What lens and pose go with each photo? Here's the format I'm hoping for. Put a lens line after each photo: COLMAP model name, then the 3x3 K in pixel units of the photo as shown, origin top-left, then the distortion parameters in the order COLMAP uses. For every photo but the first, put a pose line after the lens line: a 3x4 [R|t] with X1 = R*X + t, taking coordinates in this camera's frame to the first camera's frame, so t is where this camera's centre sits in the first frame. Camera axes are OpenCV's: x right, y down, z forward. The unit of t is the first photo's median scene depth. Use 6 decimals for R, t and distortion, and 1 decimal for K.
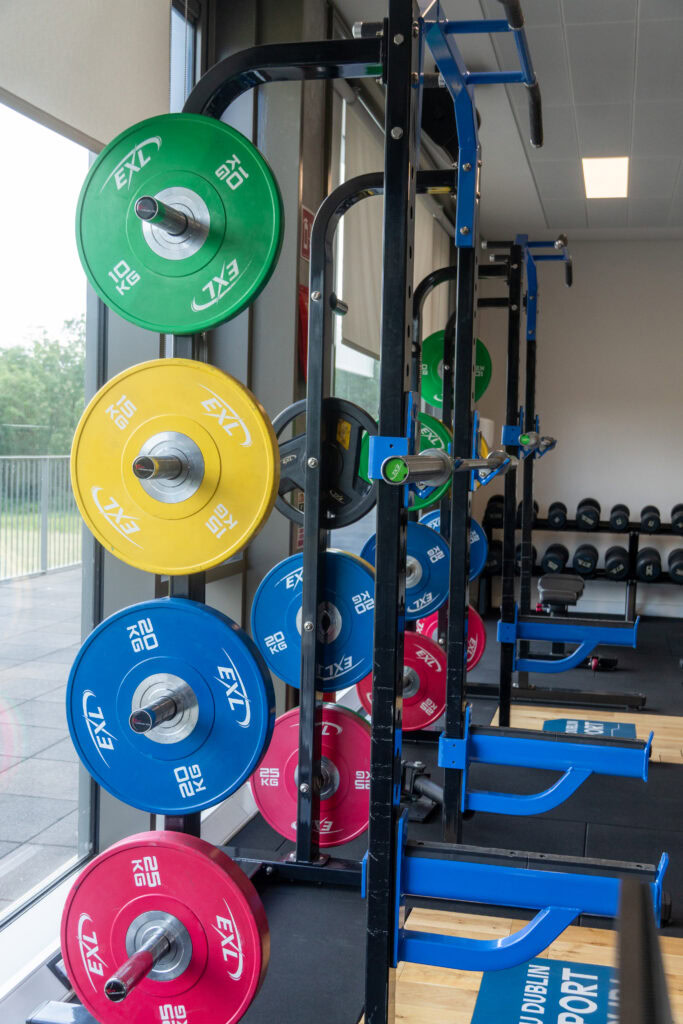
lens RADIAL K [[1224.5, 0, 341.2], [0, 1224.5, 512.8], [0, 0, 1]] dist [0.026961, 0.000000]
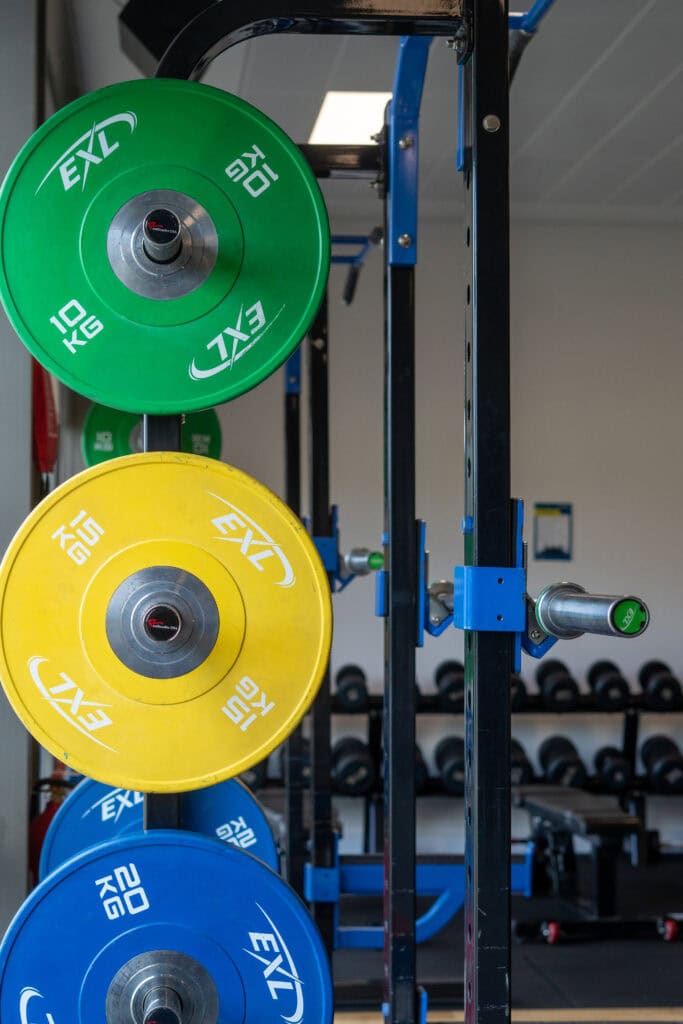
lens RADIAL K [[2310.2, 0, 341.8], [0, 2310.2, 512.6], [0, 0, 1]] dist [-0.021343, 0.000000]
pose [[0.951890, -0.014422, 0.306102, -0.415956], [0.037911, 0.996761, -0.070930, -0.005311], [-0.304087, 0.079122, 0.949353, -0.171557]]
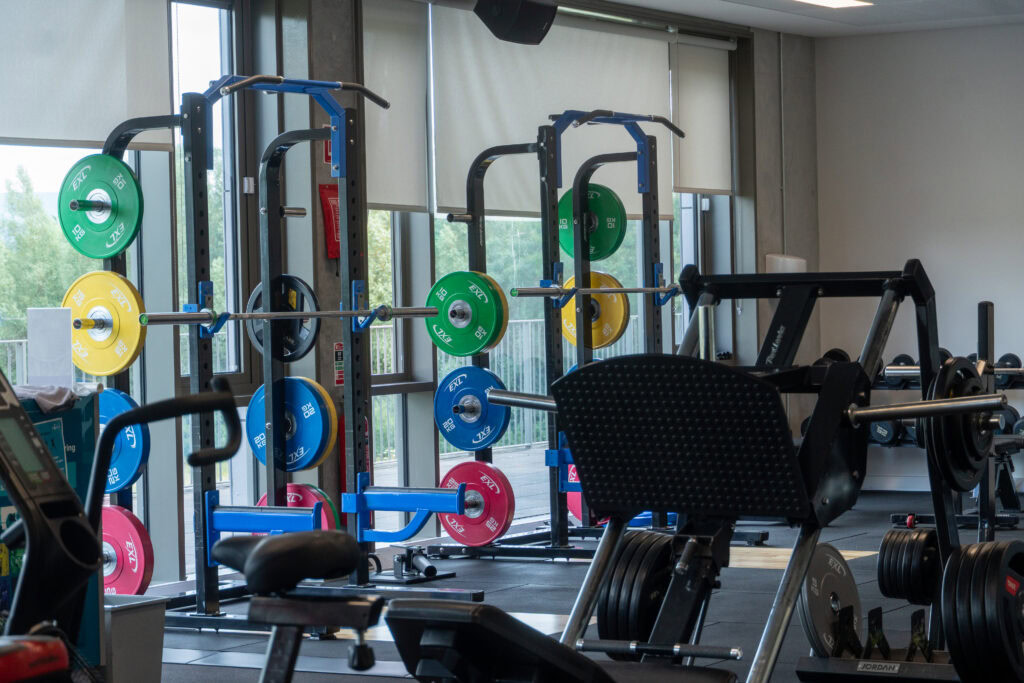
lens RADIAL K [[2637.3, 0, 510.4], [0, 2637.3, 341.4], [0, 0, 1]] dist [0.049092, 0.000000]
pose [[0.952333, -0.043169, -0.301989, 1.852227], [0.031140, 0.998522, -0.044538, 0.211309], [0.303465, 0.033011, 0.952270, -3.007556]]
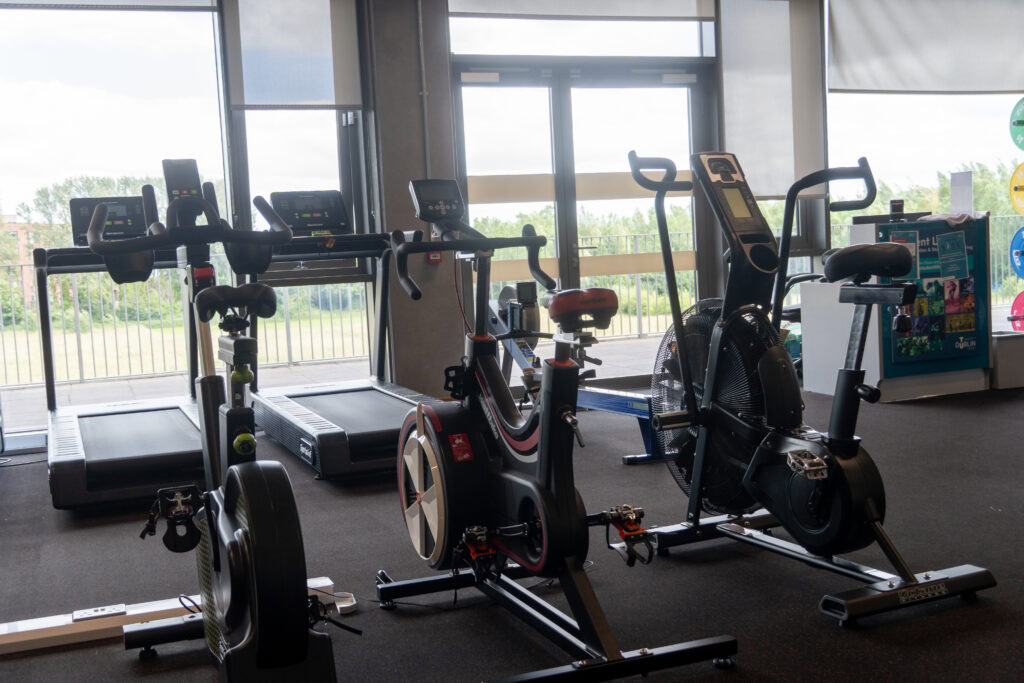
lens RADIAL K [[1175.1, 0, 508.0], [0, 1175.1, 340.3], [0, 0, 1]] dist [0.025921, 0.000000]
pose [[0.550025, 0.004126, -0.835138, 2.000850], [0.020404, 0.999623, 0.018377, 0.328909], [0.834899, -0.027148, 0.549733, -2.337122]]
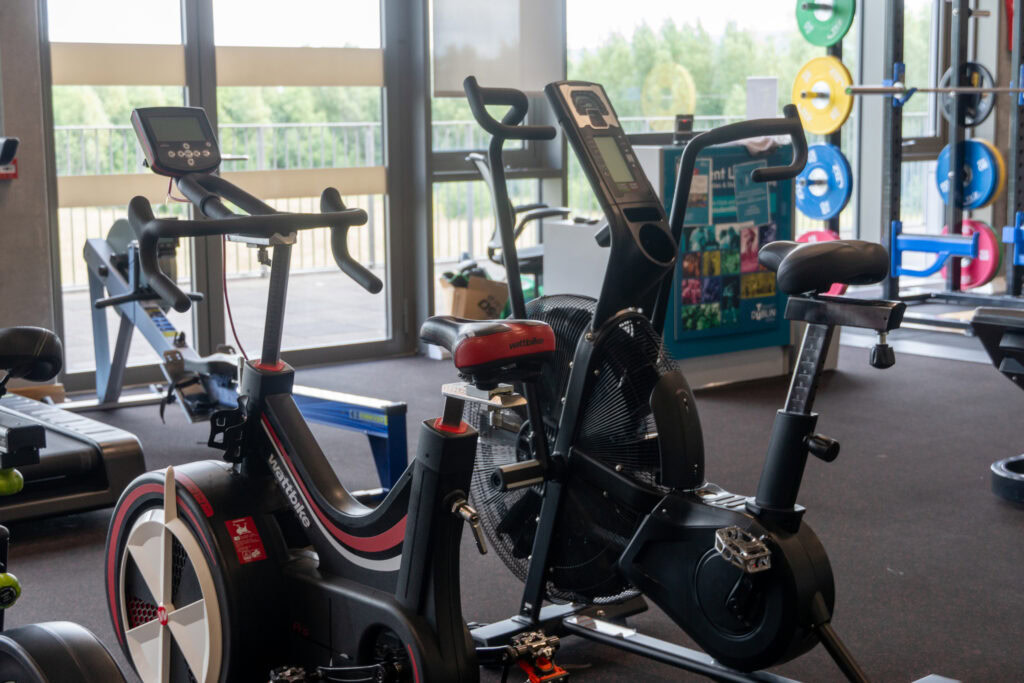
lens RADIAL K [[1697.3, 0, 514.5], [0, 1697.3, 348.1], [0, 0, 1]] dist [0.049677, 0.000000]
pose [[0.775381, 0.051136, -0.629420, 1.791407], [-0.002889, 0.996993, 0.077439, 0.238984], [0.631487, -0.058226, 0.773197, -2.478104]]
